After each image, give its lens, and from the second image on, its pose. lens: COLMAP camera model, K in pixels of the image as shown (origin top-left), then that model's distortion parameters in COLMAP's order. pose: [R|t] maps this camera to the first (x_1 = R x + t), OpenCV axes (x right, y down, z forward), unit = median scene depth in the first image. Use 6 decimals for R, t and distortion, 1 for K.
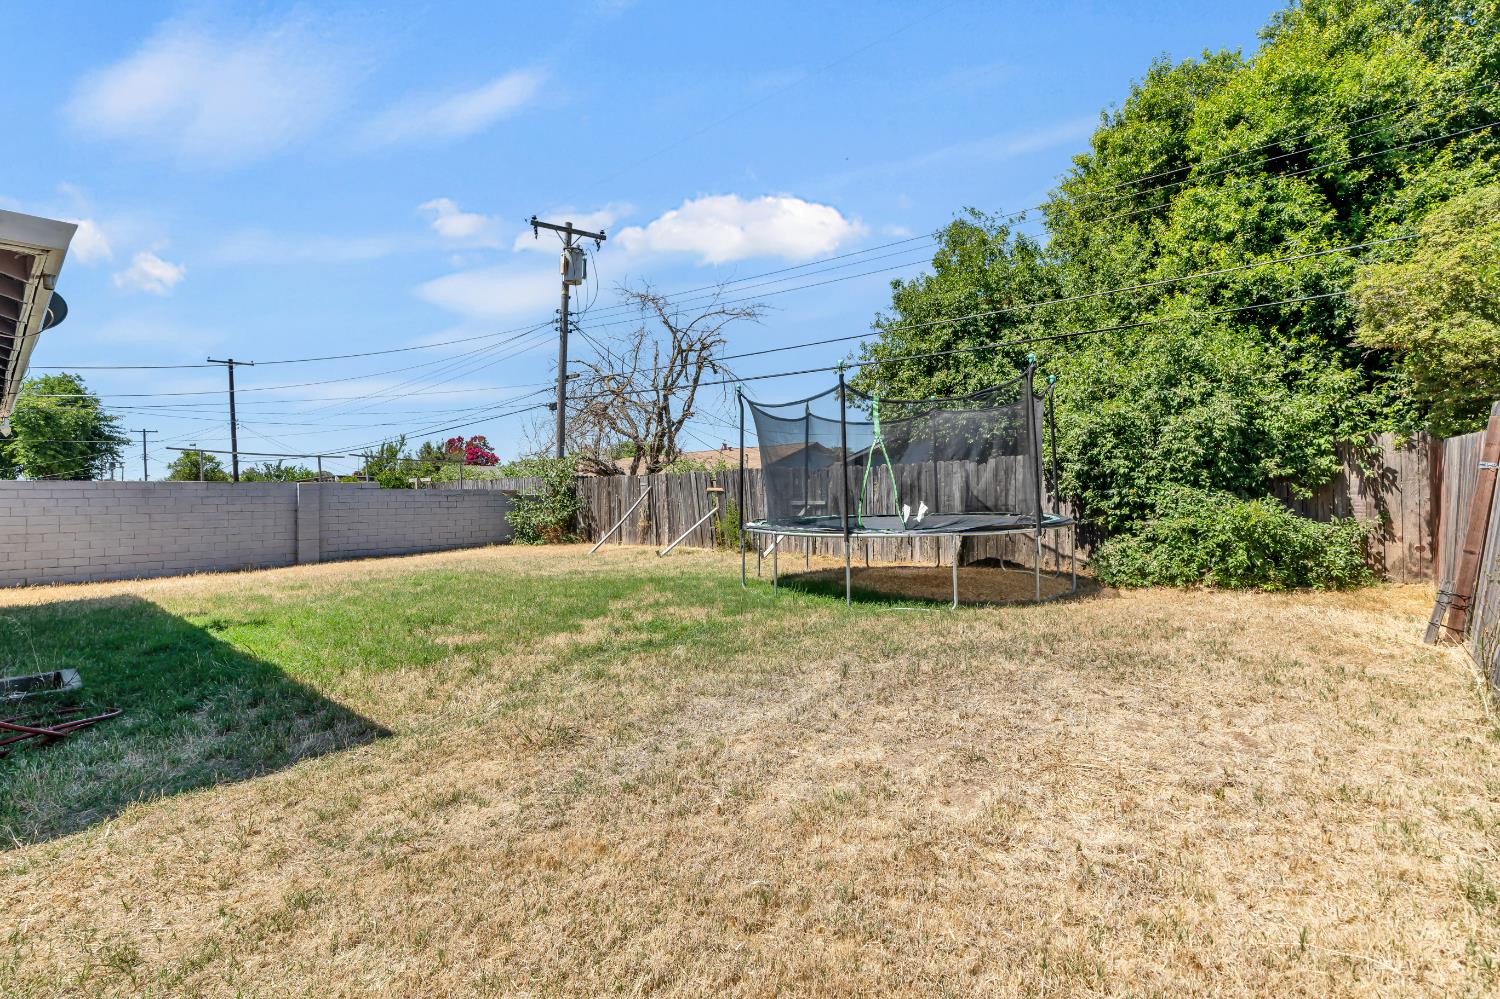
lens RADIAL K [[707.6, 0, 750.8], [0, 707.6, 490.5], [0, 0, 1]] dist [-0.000885, 0.000438]
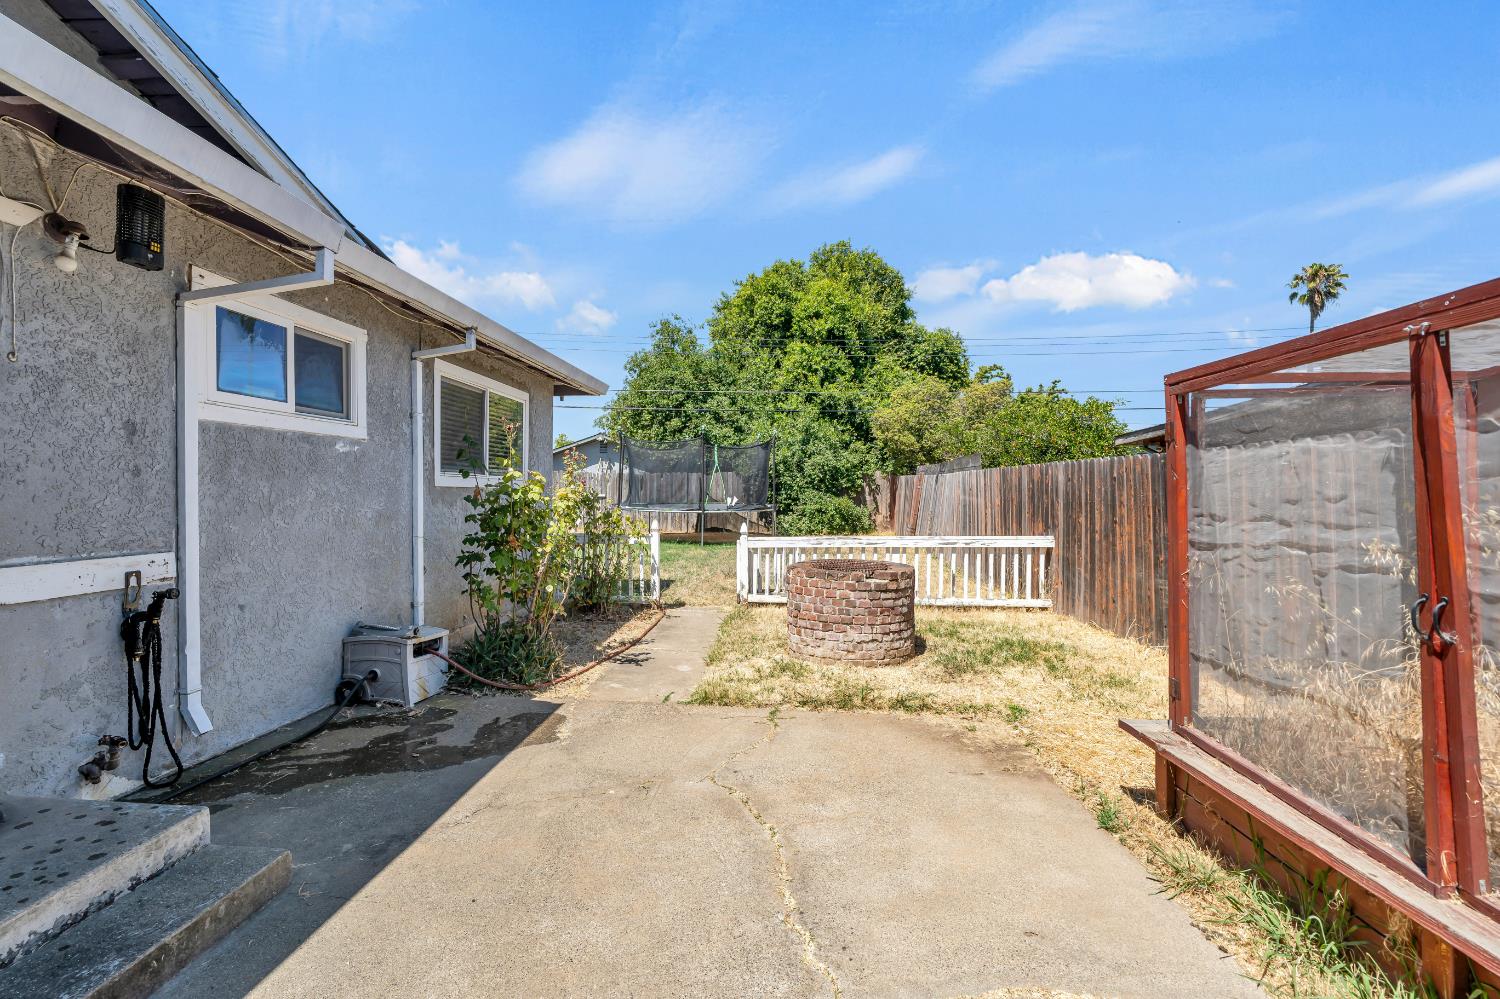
lens RADIAL K [[677.1, 0, 750.0], [0, 677.1, 499.5], [0, 0, 1]] dist [0.000517, 0.000640]
pose [[0.776065, 0.009328, 0.630583, -0.849438], [-0.022360, 0.999669, 0.012731, -0.000814], [-0.630256, -0.023980, 0.776017, -0.509435]]
